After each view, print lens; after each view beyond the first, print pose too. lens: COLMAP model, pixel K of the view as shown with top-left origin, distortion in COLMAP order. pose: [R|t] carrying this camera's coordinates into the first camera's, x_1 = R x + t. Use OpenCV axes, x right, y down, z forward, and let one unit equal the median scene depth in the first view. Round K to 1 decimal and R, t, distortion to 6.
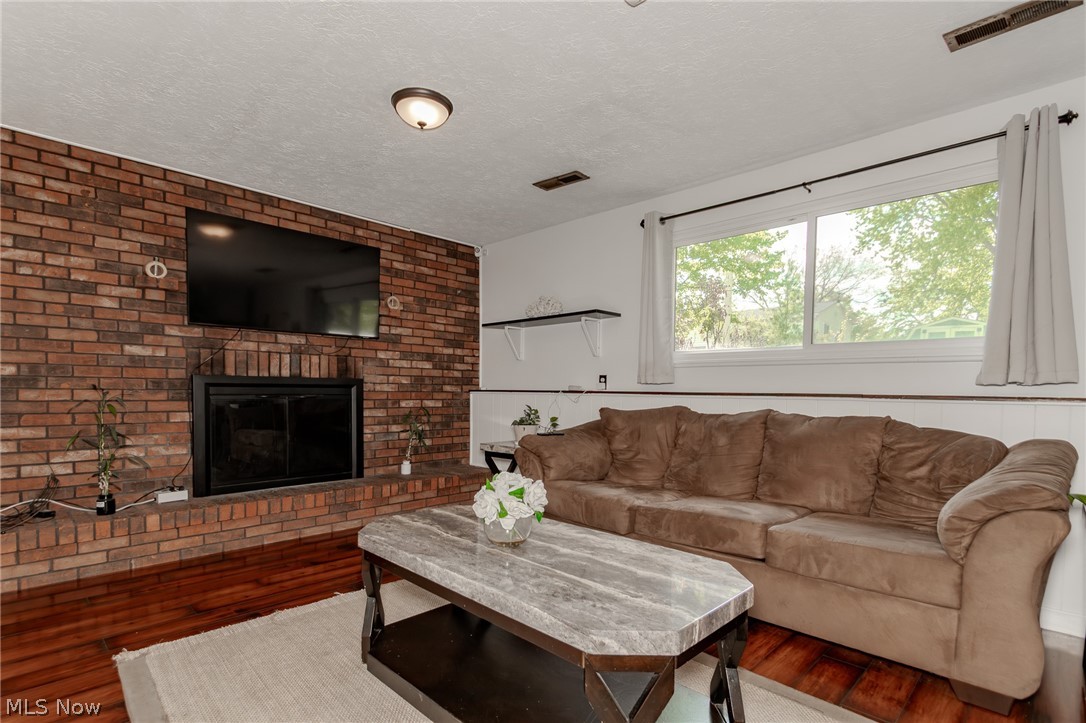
lens RADIAL K [[526.1, 0, 527.9], [0, 526.1, 409.0], [0, 0, 1]] dist [0.002862, -0.001653]
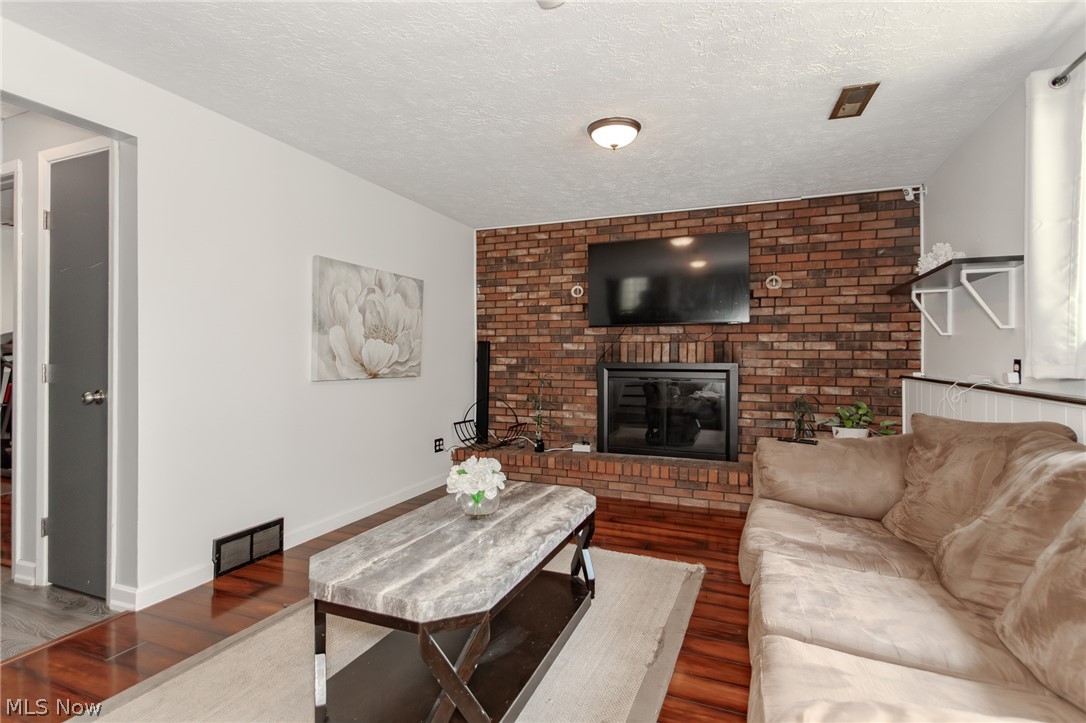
lens RADIAL K [[526.1, 0, 542.4], [0, 526.1, 356.9], [0, 0, 1]] dist [0.002862, -0.001653]
pose [[0.398464, -0.008219, -0.917147, 0.507403], [-0.031489, 0.999248, -0.022635, -0.038664], [0.916643, 0.037899, 0.397905, 0.285106]]
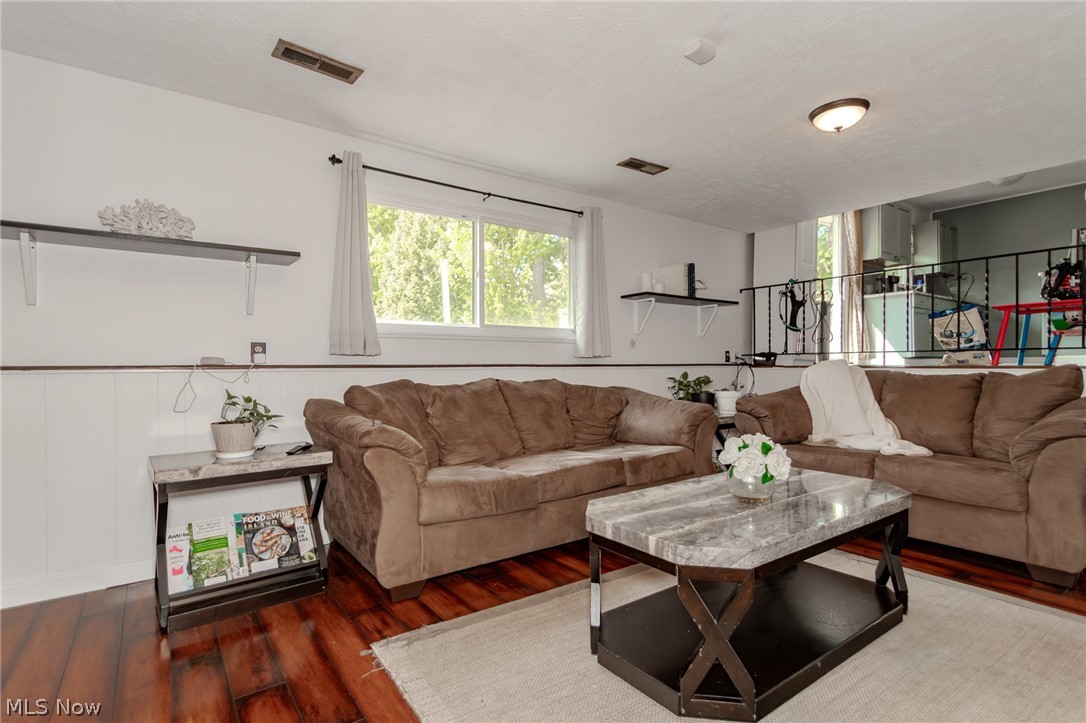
lens RADIAL K [[526.1, 0, 536.4], [0, 526.1, 367.6], [0, 0, 1]] dist [0.002862, -0.001653]
pose [[0.157629, -0.012198, 0.987423, -0.526164], [0.046077, 0.998925, 0.004984, -0.018484], [-0.986423, 0.044712, 0.158022, 0.560710]]
